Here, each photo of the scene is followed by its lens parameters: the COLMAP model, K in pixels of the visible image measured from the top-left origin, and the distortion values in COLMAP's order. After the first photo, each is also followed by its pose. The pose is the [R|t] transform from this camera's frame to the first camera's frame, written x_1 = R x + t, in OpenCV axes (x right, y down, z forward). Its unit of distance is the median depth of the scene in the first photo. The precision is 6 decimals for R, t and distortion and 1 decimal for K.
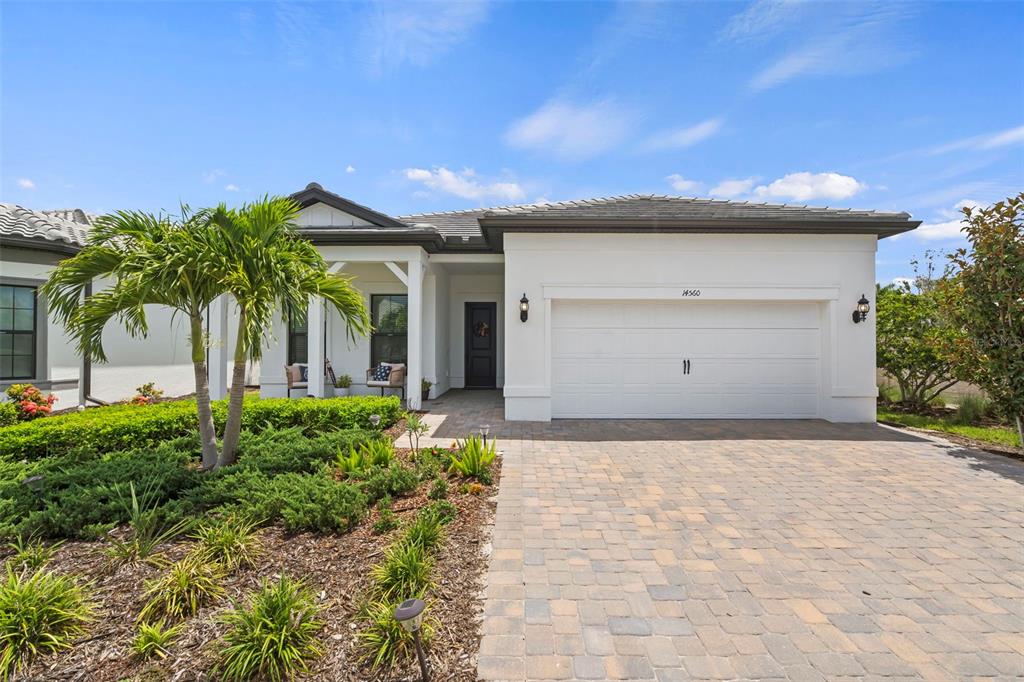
lens RADIAL K [[409.6, 0, 512.0], [0, 409.6, 341.0], [0, 0, 1]] dist [-0.001543, 0.000213]
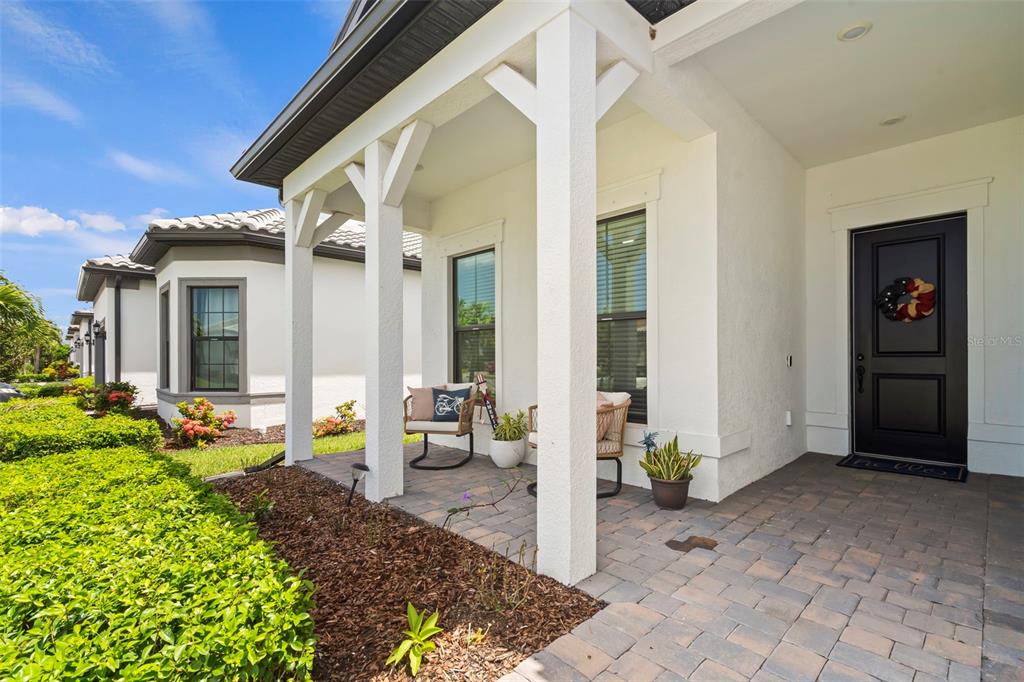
lens RADIAL K [[468.7, 0, 516.1], [0, 468.7, 356.2], [0, 0, 1]] dist [0.000792, 0.000179]
pose [[0.701139, -0.004739, -0.713009, -0.035704], [0.017211, 0.999799, 0.010280, 0.018109], [0.712817, -0.019479, 0.701079, 0.737150]]
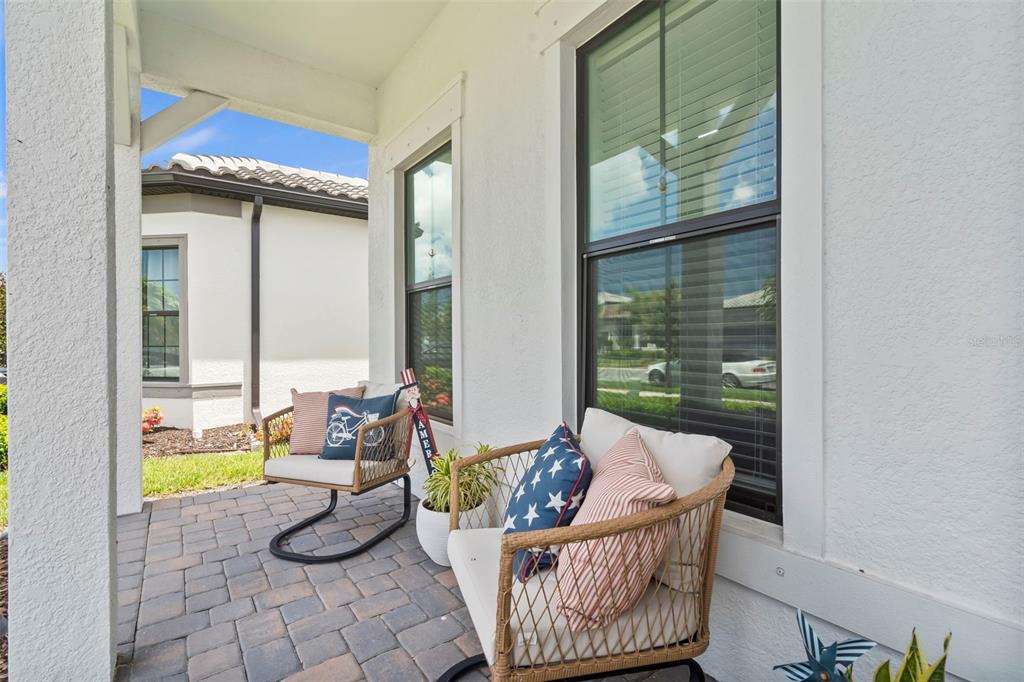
lens RADIAL K [[477.8, 0, 512.0], [0, 477.8, 341.0], [0, 0, 1]] dist [-0.000125, 0.000008]
pose [[0.597663, 0.001151, -0.801746, -0.203924], [0.020459, 0.999651, 0.016686, 0.024537], [0.801486, -0.026376, 0.597431, 0.991515]]
